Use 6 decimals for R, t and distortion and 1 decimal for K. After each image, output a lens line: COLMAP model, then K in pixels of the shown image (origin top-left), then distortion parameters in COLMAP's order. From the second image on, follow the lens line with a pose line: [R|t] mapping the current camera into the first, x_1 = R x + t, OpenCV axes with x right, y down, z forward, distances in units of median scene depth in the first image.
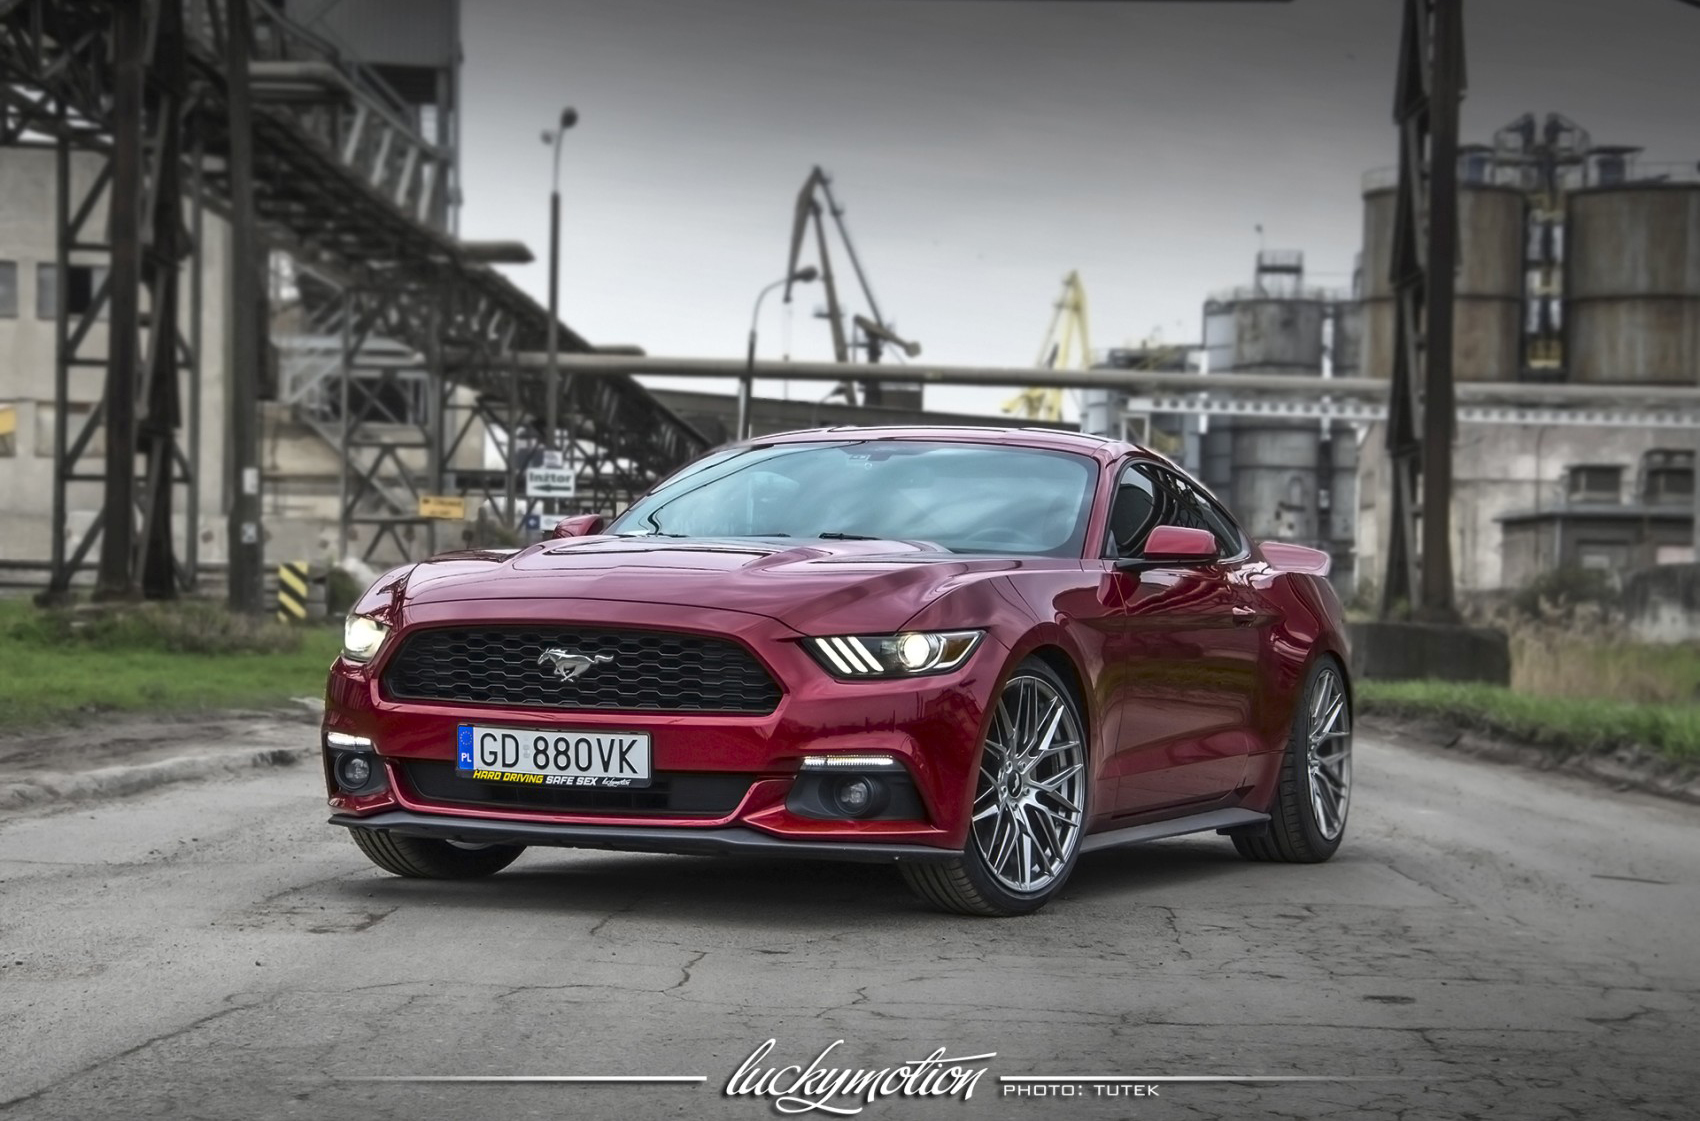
lens RADIAL K [[3603.6, 0, 851.2], [0, 3603.6, 594.9], [0, 0, 1]] dist [0.466090, 0.192485]
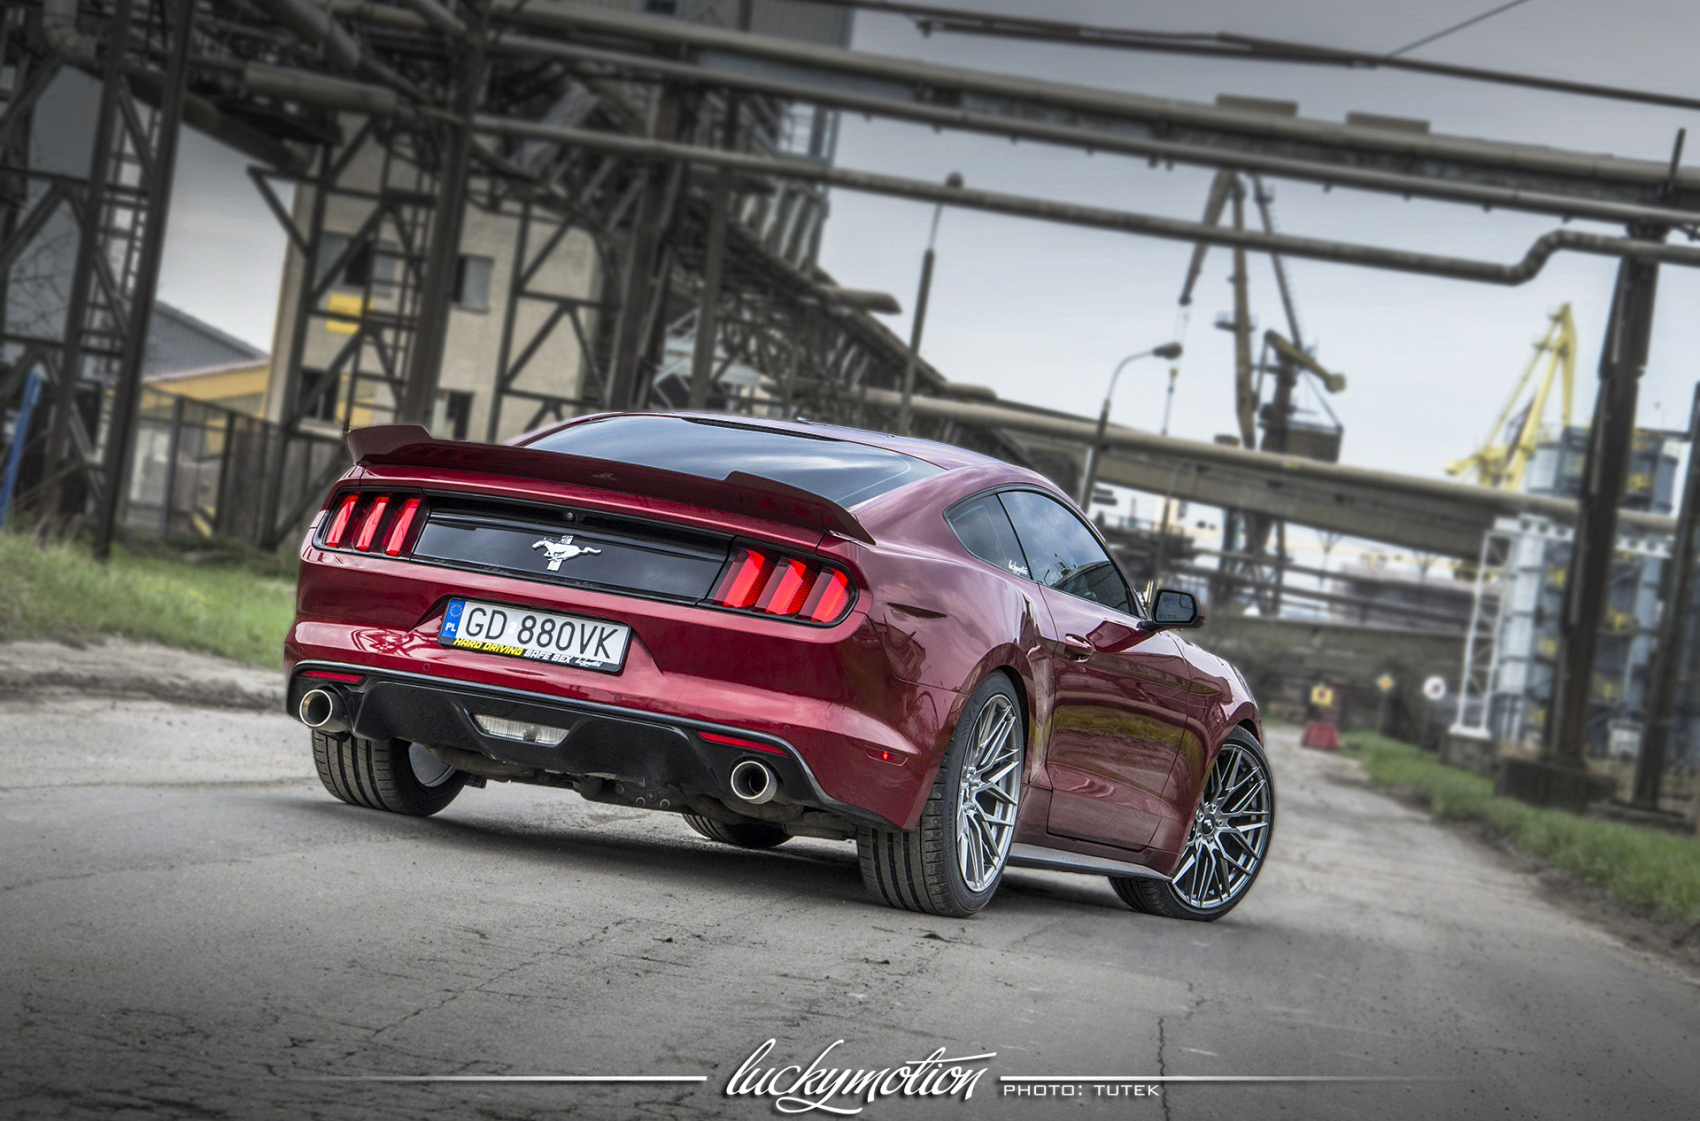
lens RADIAL K [[4868.7, 0, 850.0], [0, 4868.7, 560.5], [0, 0, 1]] dist [0.795776, 1.696861]
pose [[0.987992, 0.132024, -0.080254, 0.007526], [-0.133553, 0.990943, -0.013965, -0.001101], [0.077684, 0.024515, 0.996677, -0.155645]]
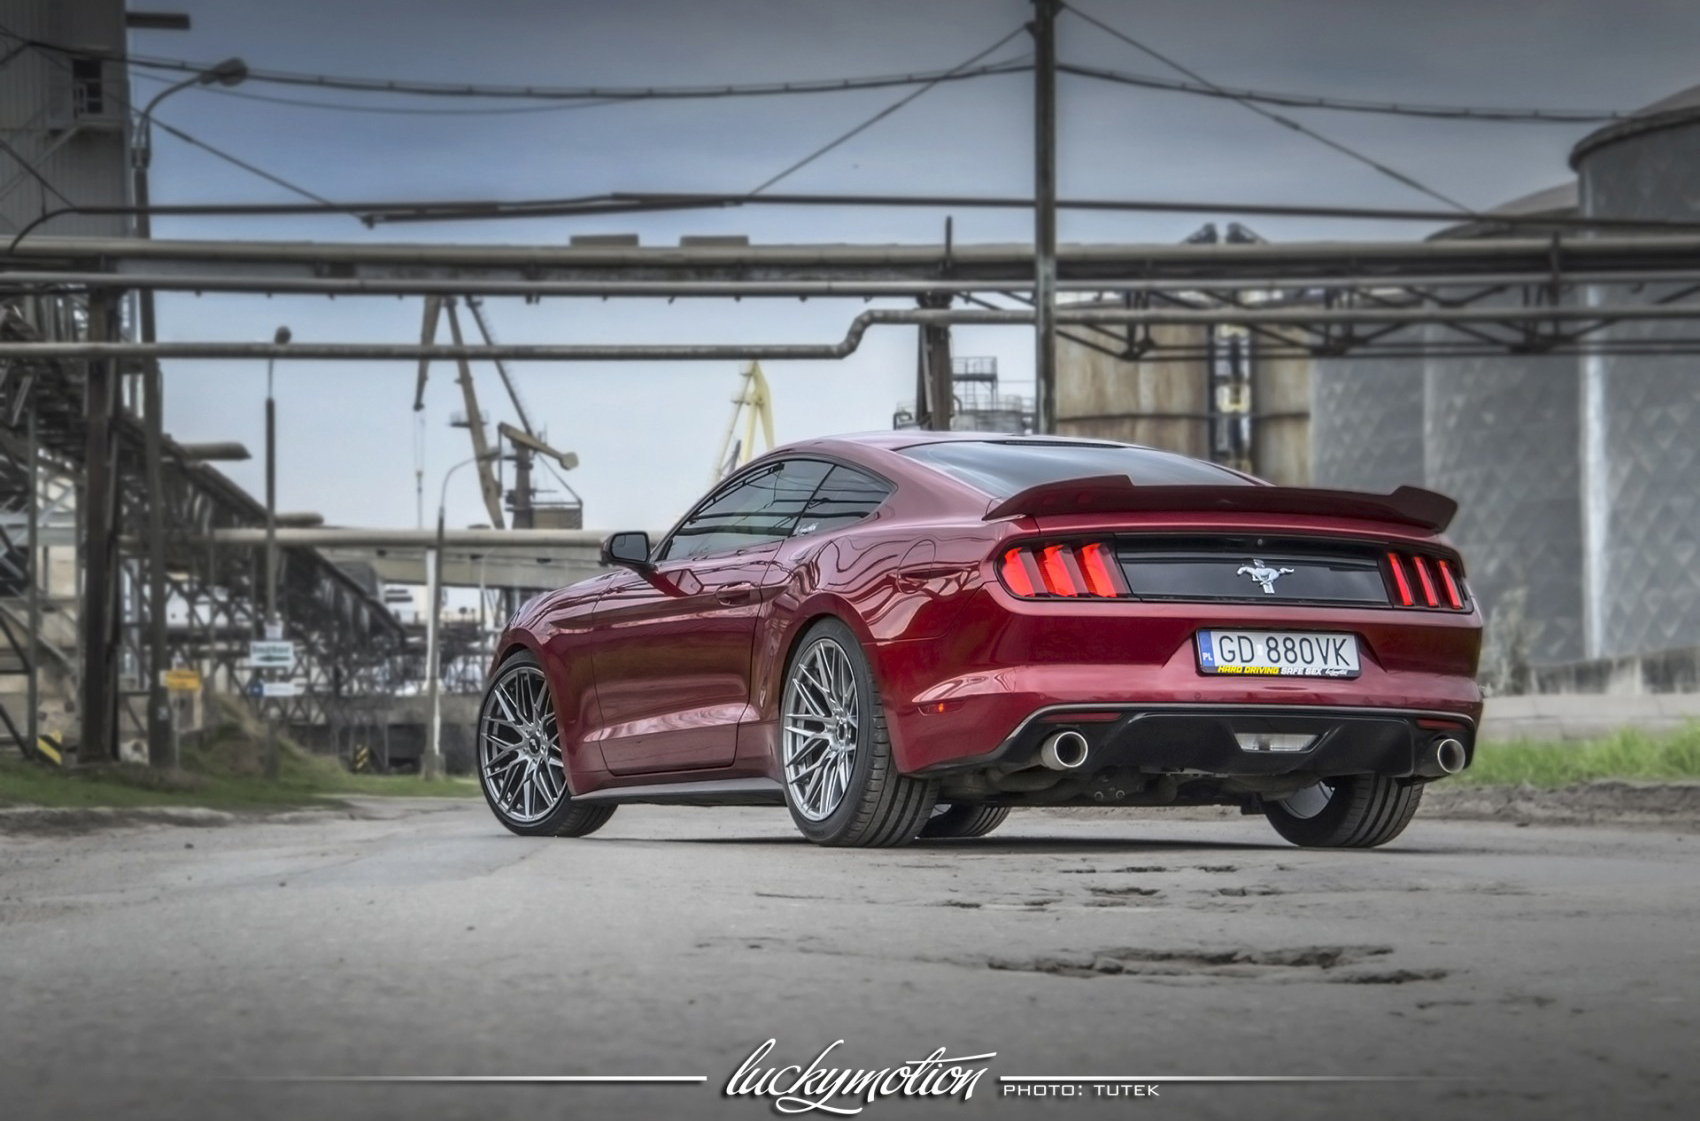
lens RADIAL K [[4600.0, 0, 850.0], [0, 4600.0, 560.5], [0, 0, 1]] dist [0.557533, 0.808146]
pose [[0.996434, -0.029888, 0.078903, -0.007213], [0.033054, 0.998687, -0.039131, 0.000929], [-0.077630, 0.041600, 0.996114, -0.193412]]
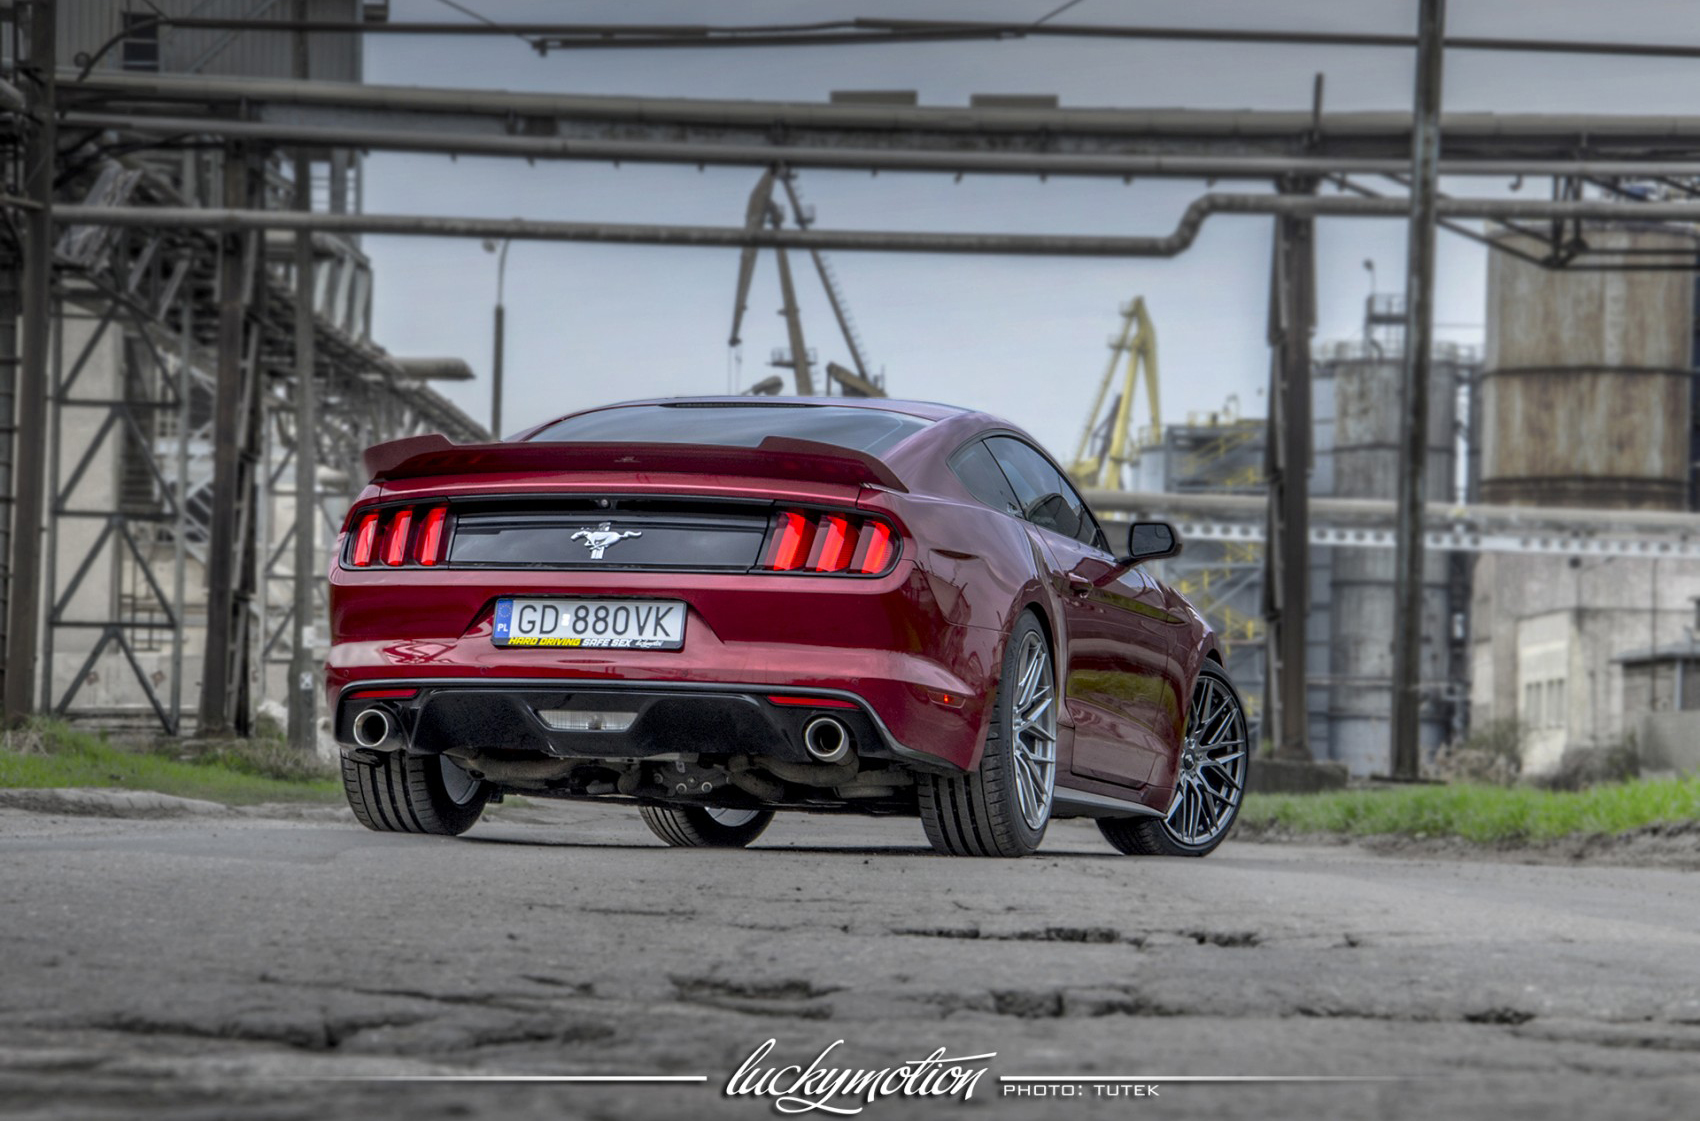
lens RADIAL K [[5440.8, 0, 850.0], [0, 5440.8, 560.5], [0, 0, 1]] dist [1.007351, 0.329804]
pose [[0.999984, 0.003033, 0.004812, 0.000459], [-0.002857, 0.999337, -0.036302, 0.001702], [-0.004919, 0.036287, 0.999329, -0.165257]]
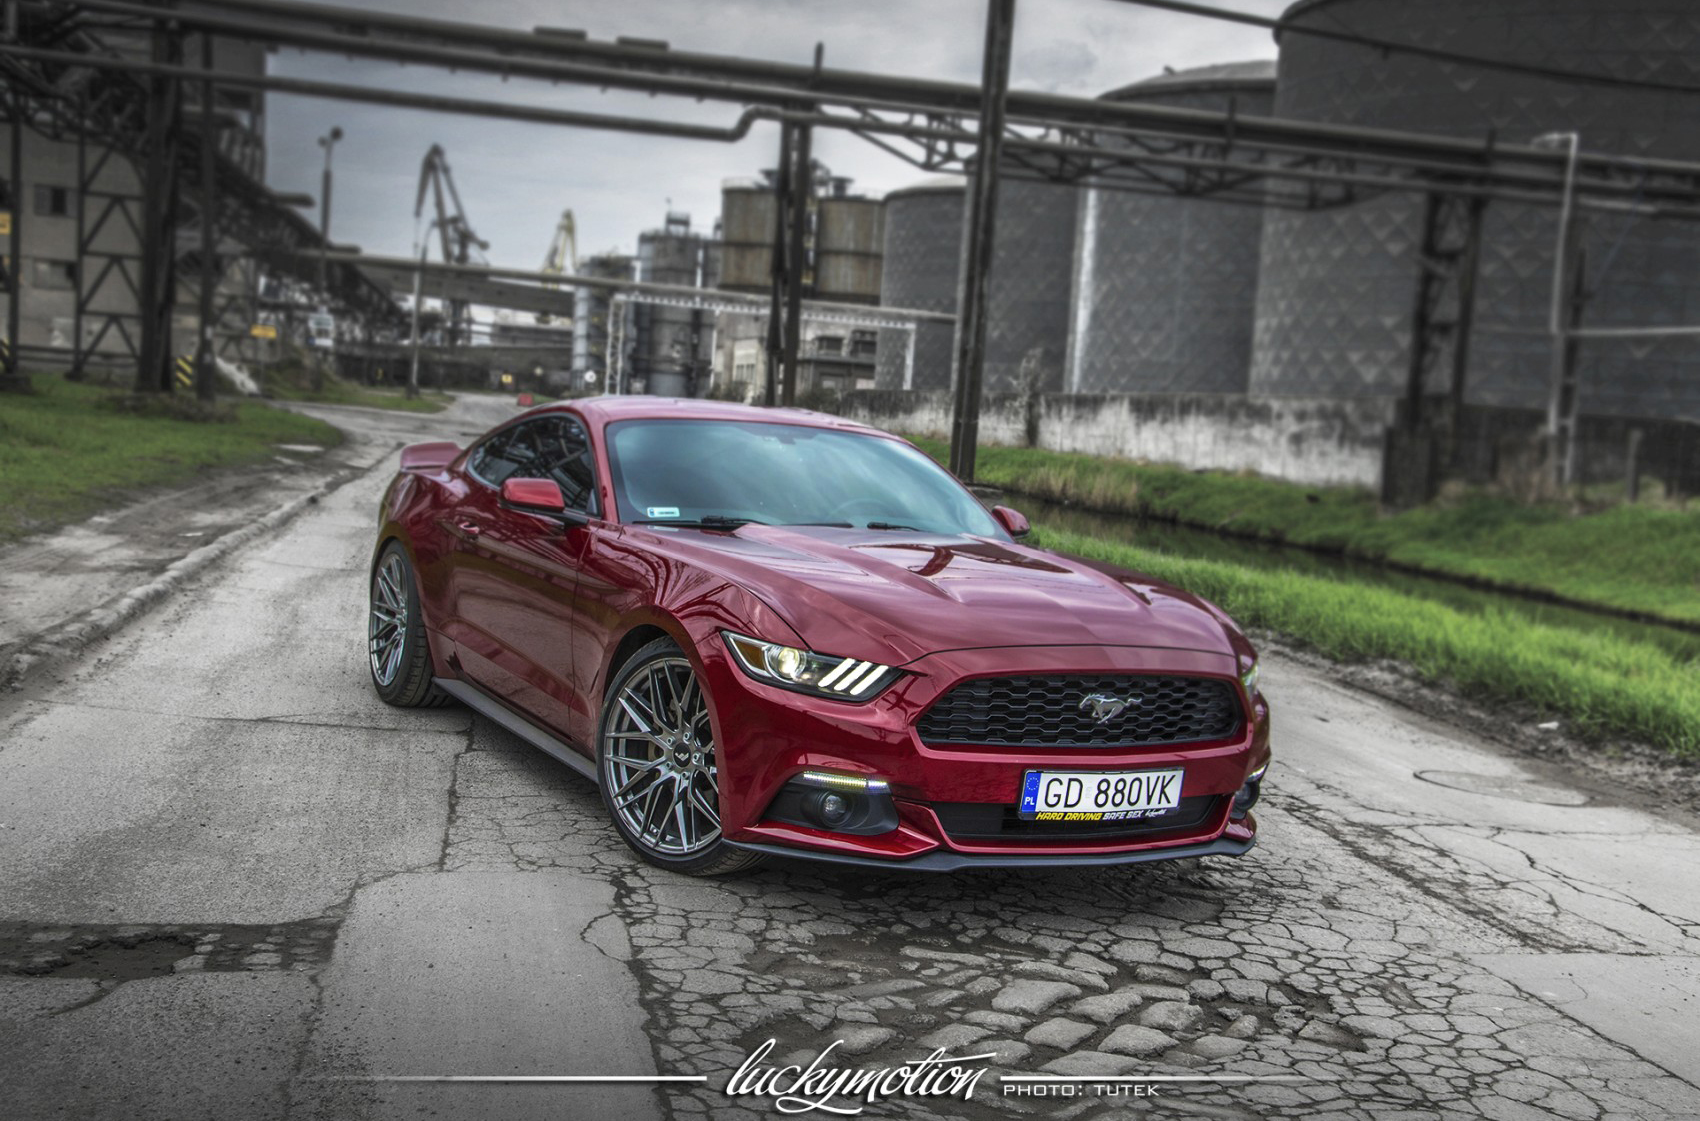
lens RADIAL K [[1837.3, 0, 850.0], [0, 1837.3, 560.5], [0, 0, 1]] dist [0.011129, 0.024253]
pose [[0.974728, 0.031945, 0.221100, -0.008563], [-0.053451, 0.994326, 0.091977, -0.004021], [-0.216907, -0.101471, 0.970904, -0.015645]]
